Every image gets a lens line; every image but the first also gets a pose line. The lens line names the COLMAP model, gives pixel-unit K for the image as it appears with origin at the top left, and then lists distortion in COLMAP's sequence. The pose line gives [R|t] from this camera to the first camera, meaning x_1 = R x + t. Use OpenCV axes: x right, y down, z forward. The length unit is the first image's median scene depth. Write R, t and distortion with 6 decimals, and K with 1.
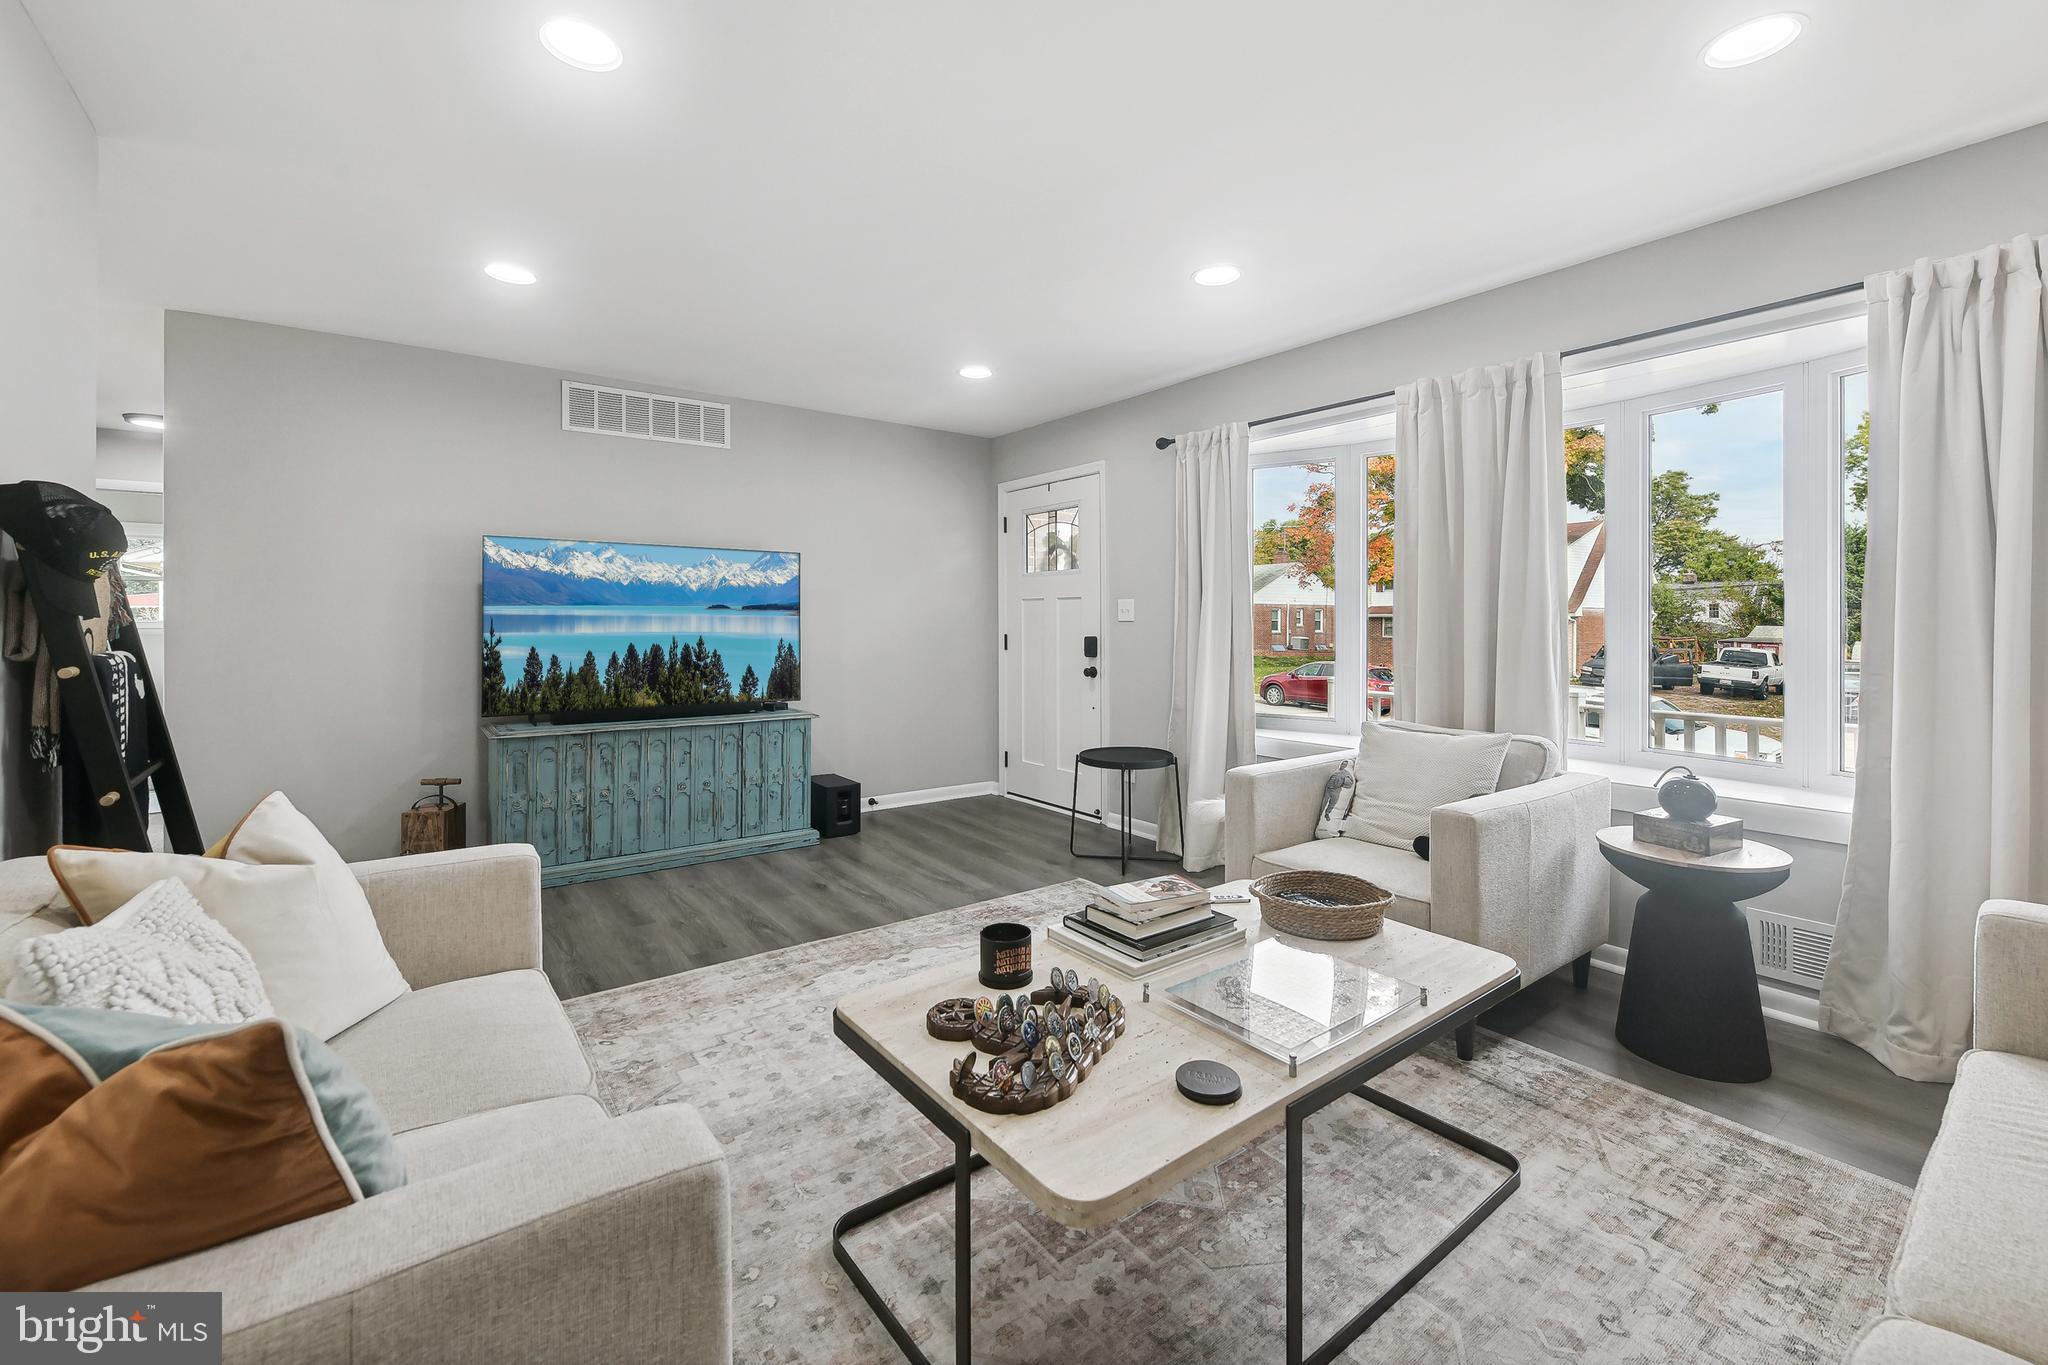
lens RADIAL K [[815.2, 0, 1029.5], [0, 815.2, 622.1], [0, 0, 1]] dist [0.000212, -0.000024]
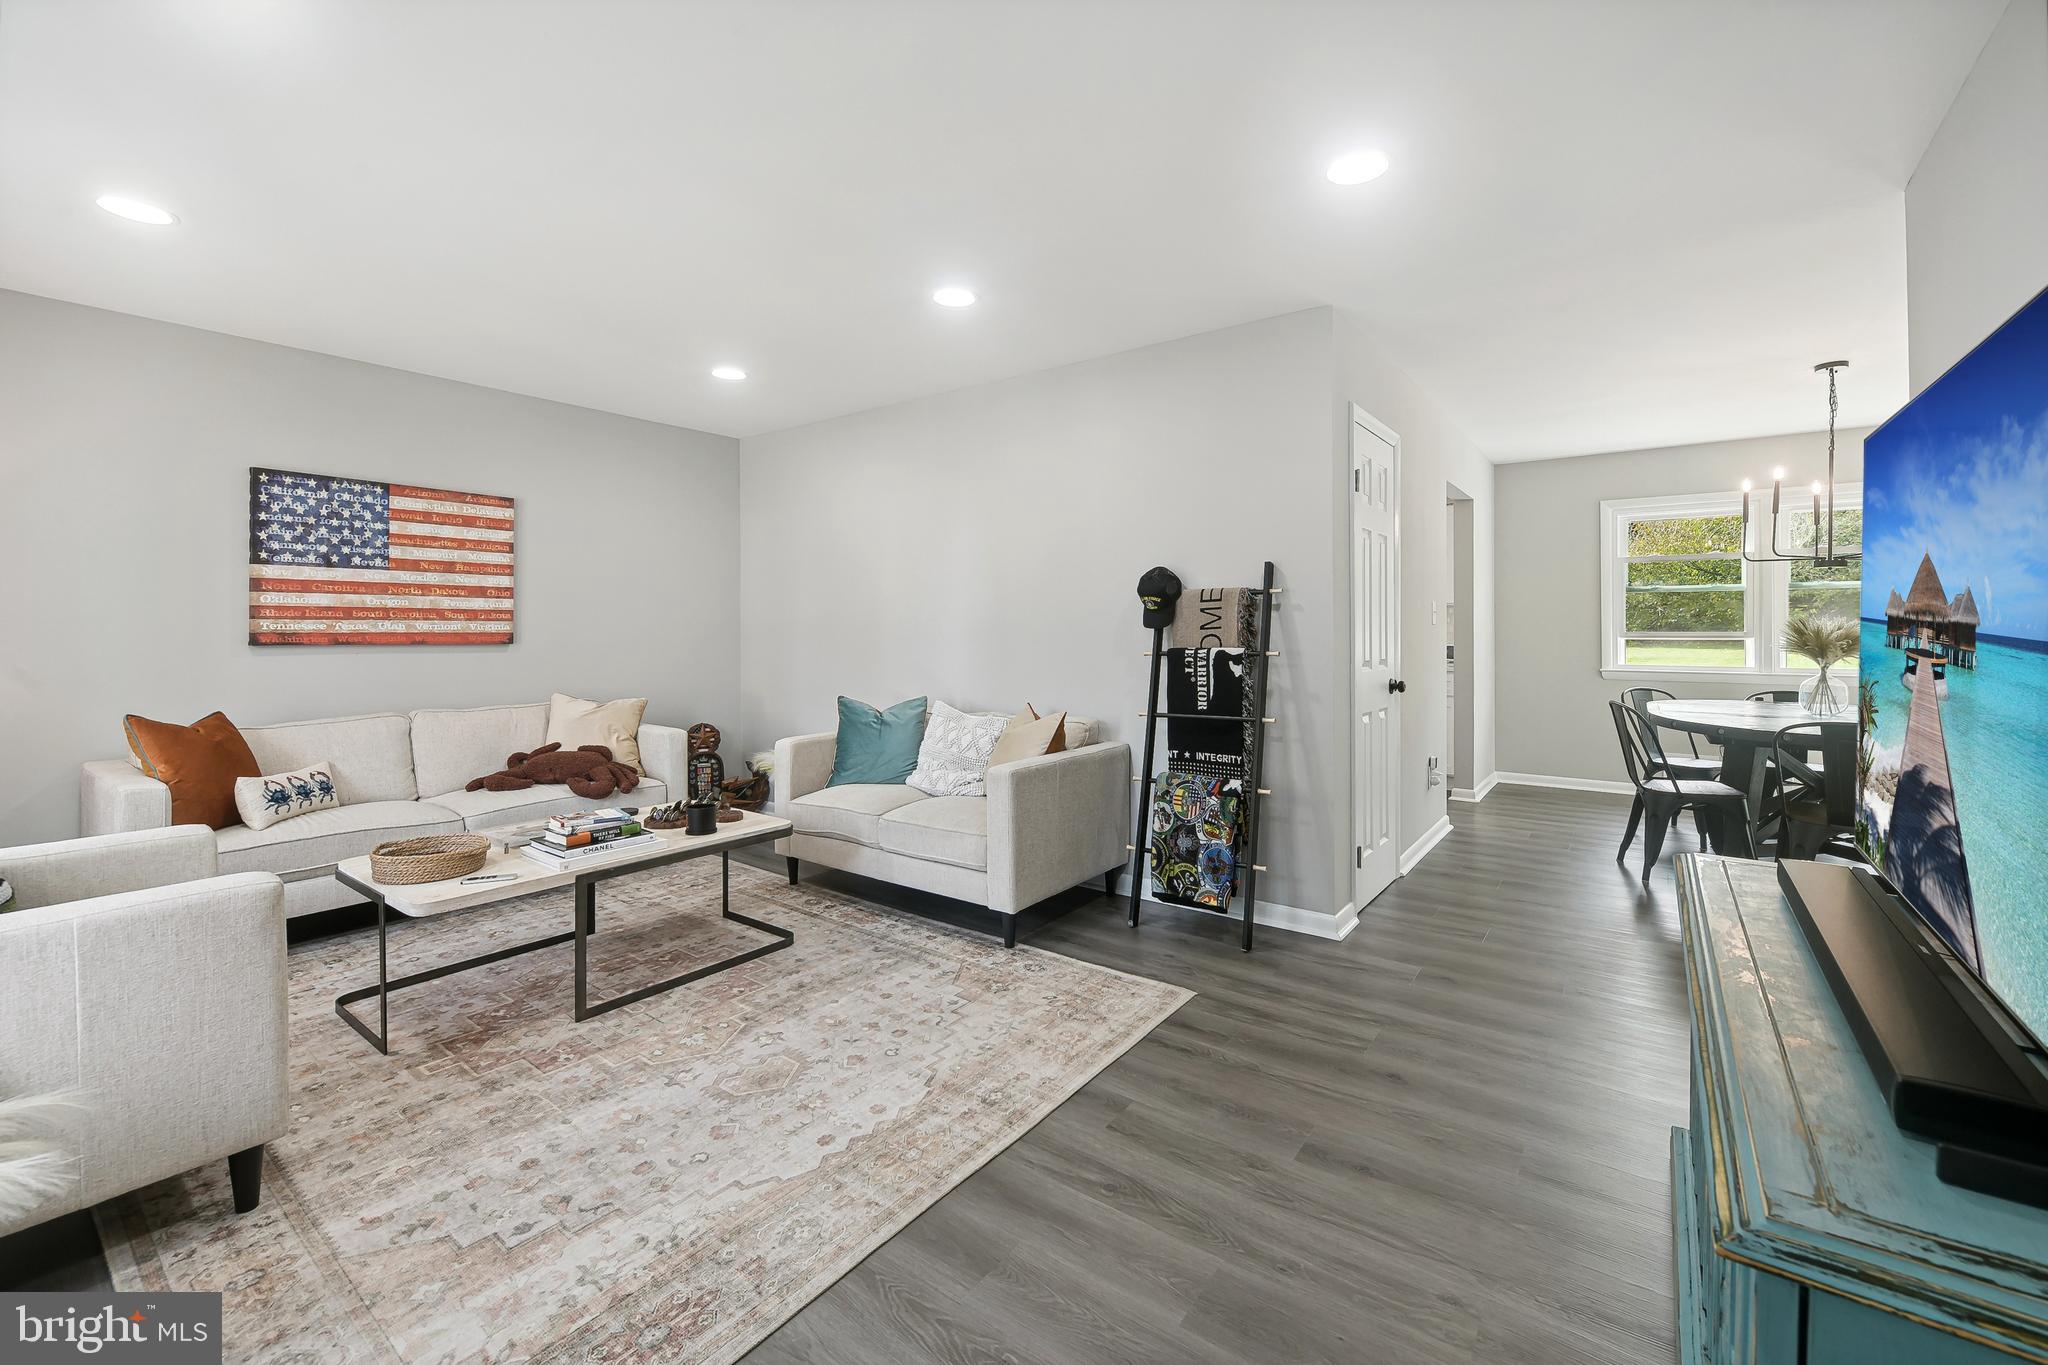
lens RADIAL K [[832.7, 0, 1024.8], [0, 832.7, 634.8], [0, 0, 1]] dist [-0.007665, -0.000139]
pose [[-0.962925, -0.003144, -0.269751, -0.126791], [-0.003855, 0.999990, 0.002105, -0.008350], [0.269742, 0.003067, -0.962928, 1.716310]]
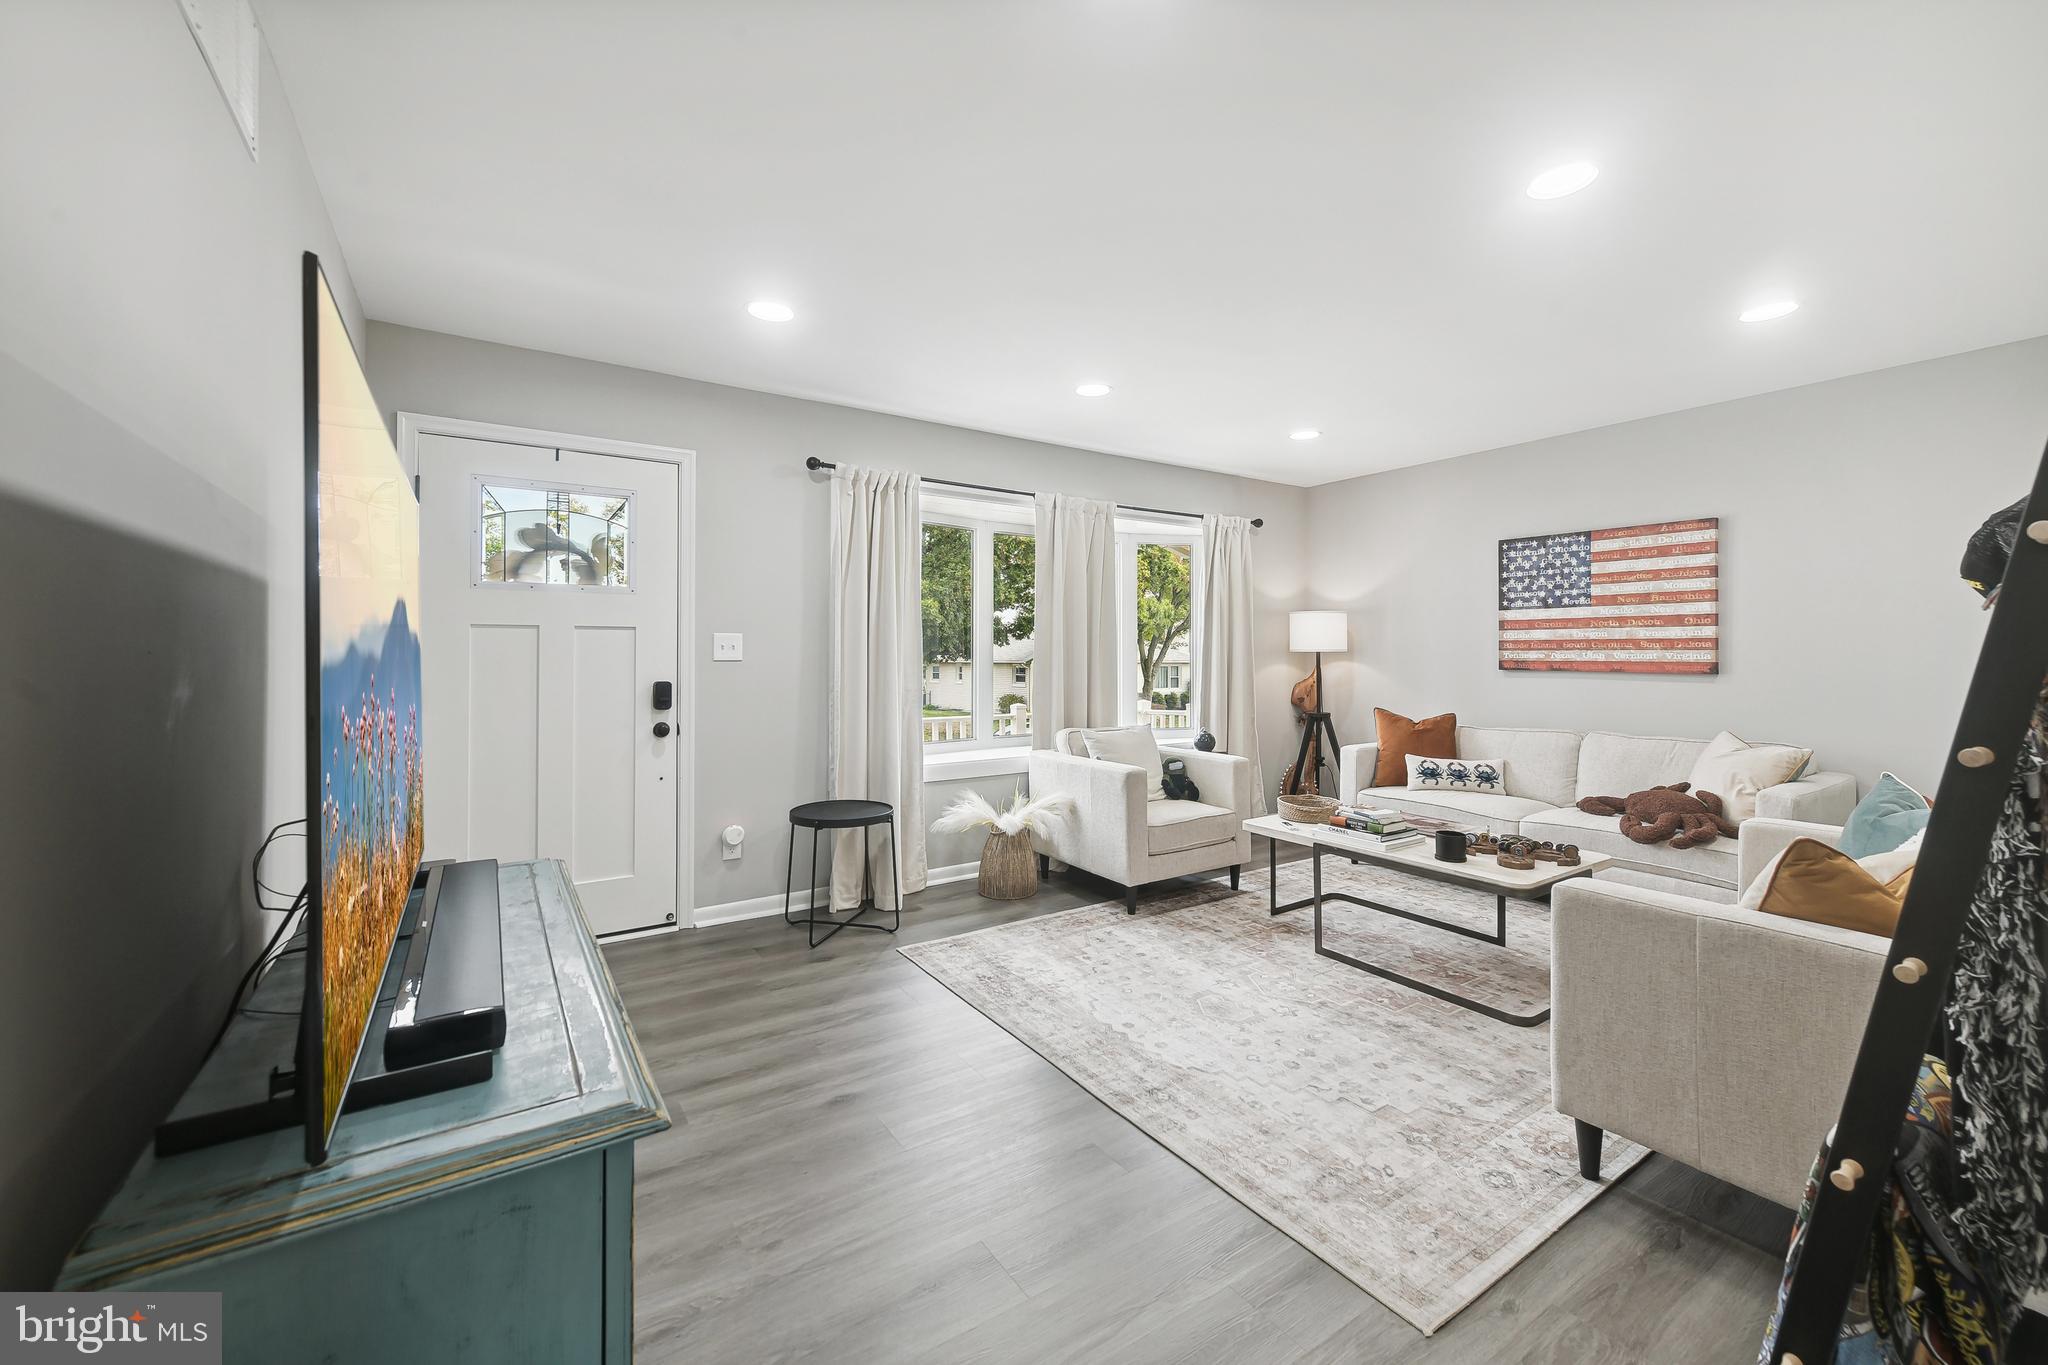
lens RADIAL K [[822.6, 0, 1031.8], [0, 822.6, 659.9], [0, 0, 1]] dist [-0.001106, -0.000159]
pose [[0.069198, -0.011082, 0.997541, -1.118169], [-0.003587, 0.999929, 0.011357, -0.021496], [-0.997596, -0.004364, 0.069154, 1.051938]]
